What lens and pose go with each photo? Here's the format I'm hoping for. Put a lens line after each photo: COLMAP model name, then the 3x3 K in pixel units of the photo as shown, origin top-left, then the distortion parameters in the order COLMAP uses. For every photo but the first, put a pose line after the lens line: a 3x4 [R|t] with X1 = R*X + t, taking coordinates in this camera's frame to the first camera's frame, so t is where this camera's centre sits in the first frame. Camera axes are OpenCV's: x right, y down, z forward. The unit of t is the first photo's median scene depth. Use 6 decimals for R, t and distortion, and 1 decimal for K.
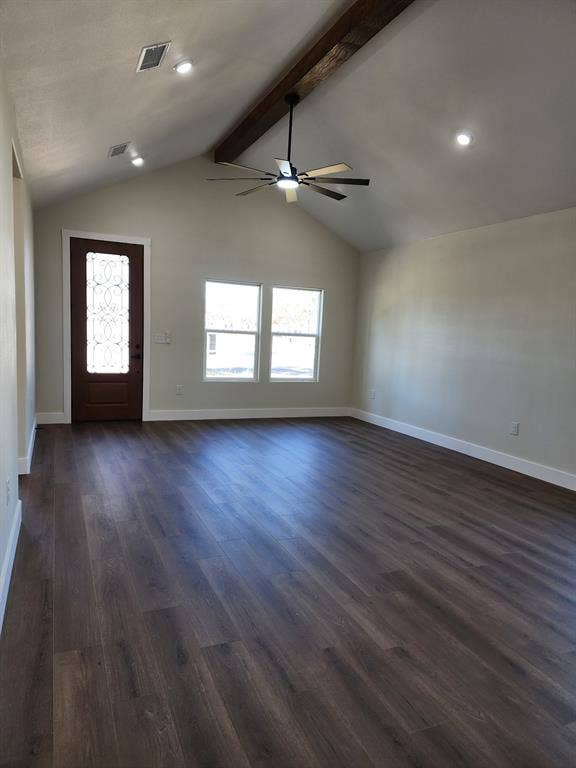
lens RADIAL K [[516.5, 0, 287.7], [0, 516.5, 384.1], [0, 0, 1]] dist [0.052085, -0.019626]
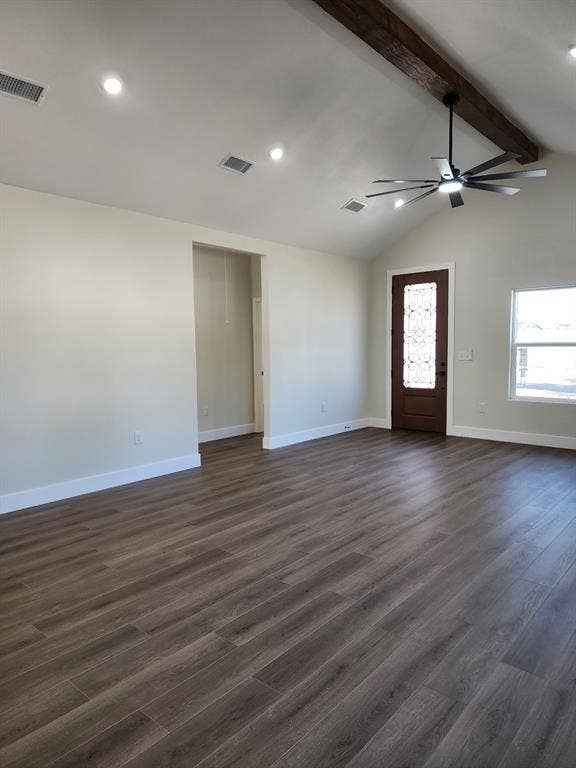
lens RADIAL K [[516.5, 0, 291.7], [0, 516.5, 388.2], [0, 0, 1]] dist [0.052085, -0.019626]
pose [[0.427141, 0.020337, -0.903956, 0.556846], [-0.056840, 0.998374, -0.004397, -0.000510], [0.902397, 0.053259, 0.427602, 0.269496]]
